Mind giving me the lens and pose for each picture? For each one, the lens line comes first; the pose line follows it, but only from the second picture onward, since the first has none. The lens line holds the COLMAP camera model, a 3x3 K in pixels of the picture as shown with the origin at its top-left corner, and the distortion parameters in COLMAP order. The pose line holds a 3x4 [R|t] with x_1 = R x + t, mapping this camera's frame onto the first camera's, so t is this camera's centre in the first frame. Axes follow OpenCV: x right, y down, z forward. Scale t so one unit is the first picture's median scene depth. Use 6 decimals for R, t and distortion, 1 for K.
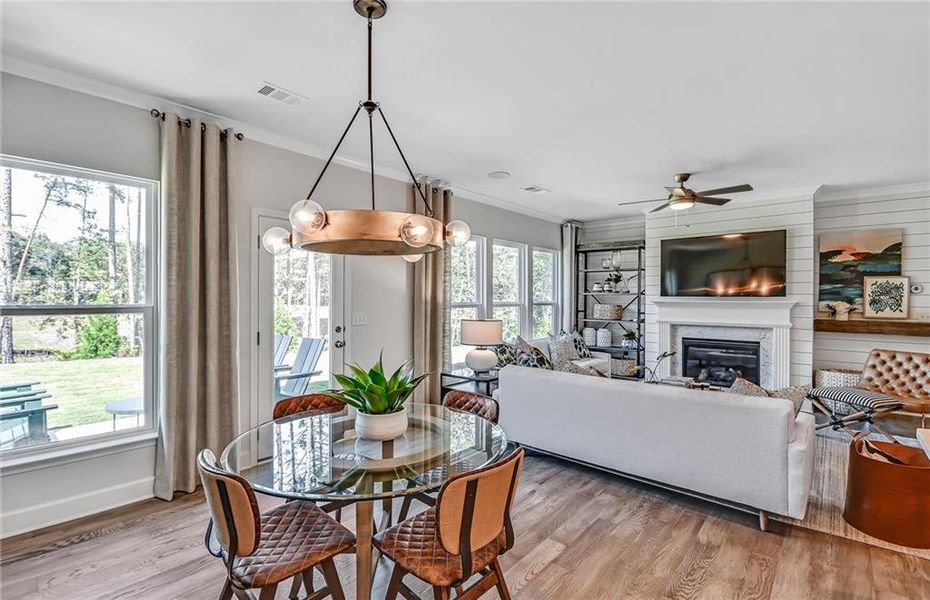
lens RADIAL K [[413.5, 0, 458.5], [0, 413.5, 296.5], [0, 0, 1]] dist [0.001049, -0.012460]
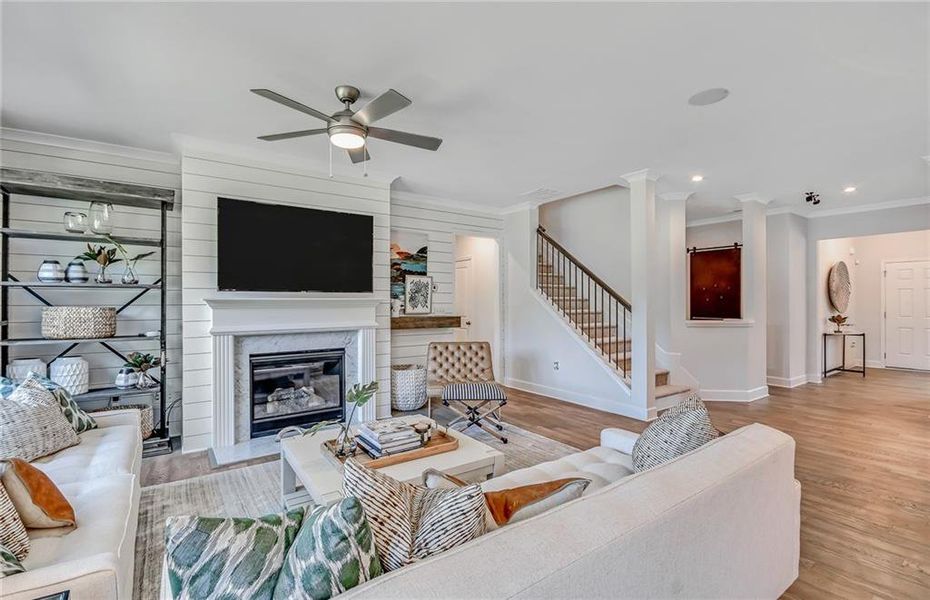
lens RADIAL K [[415.1, 0, 463.7], [0, 415.1, 304.2], [0, 0, 1]] dist [-0.000990, -0.000072]
pose [[0.223218, -0.012607, 0.974687, -0.024388], [-0.000857, 0.999913, 0.013130, 0.013087], [-0.974768, -0.003766, 0.223188, 0.634246]]
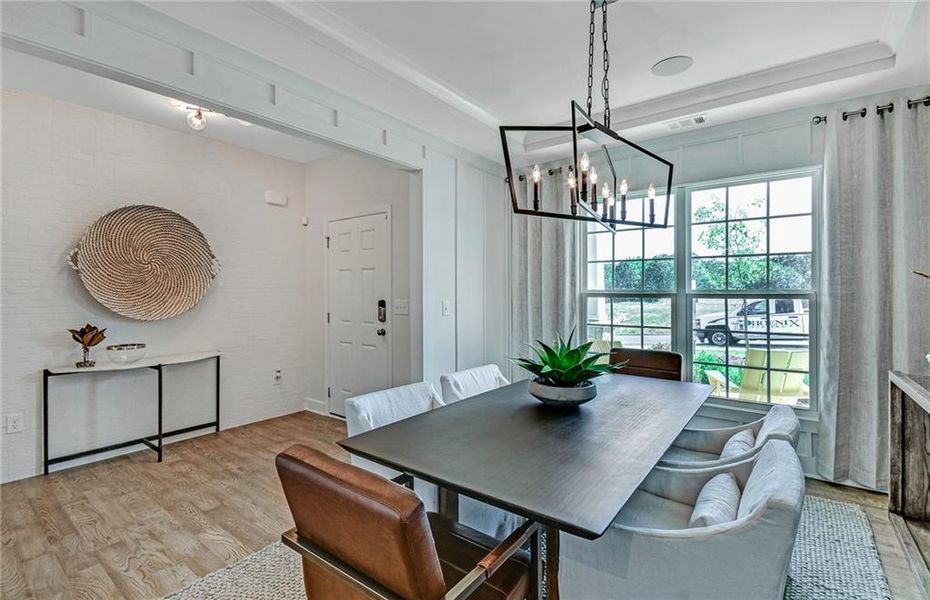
lens RADIAL K [[413.5, 0, 458.5], [0, 413.5, 296.5], [0, 0, 1]] dist [0.001049, -0.012460]
pose [[-0.073113, -0.012437, 0.997246, 1.134363], [0.000547, 0.999922, 0.012511, 0.019759], [-0.997324, 0.001460, -0.073100, -0.969132]]
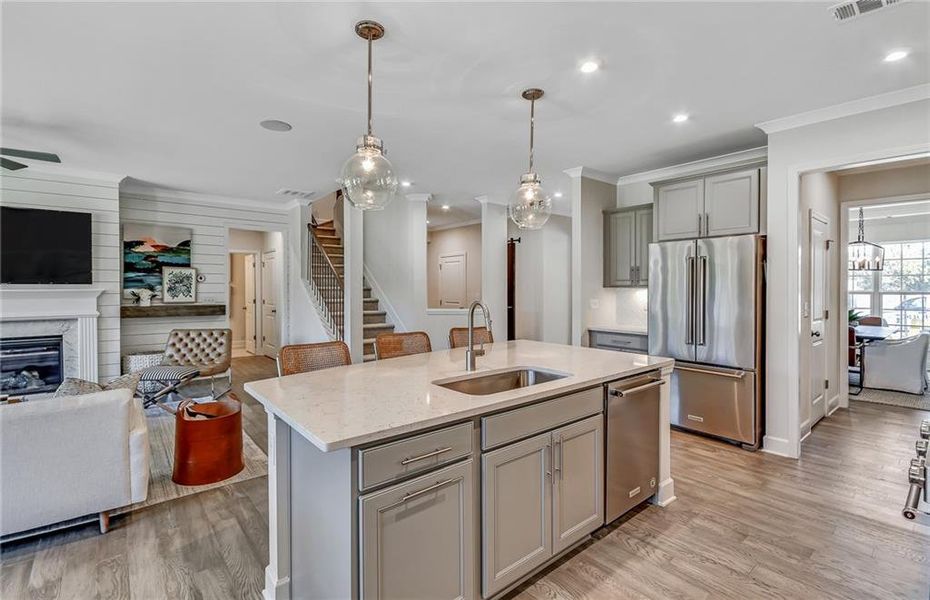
lens RADIAL K [[413.5, 0, 458.5], [0, 413.5, 296.5], [0, 0, 1]] dist [0.001049, -0.012460]
pose [[0.140115, -0.027112, 0.989764, -0.025674], [-0.002810, 0.999610, 0.027780, -0.000291], [-0.990131, -0.006674, 0.139984, 0.030532]]
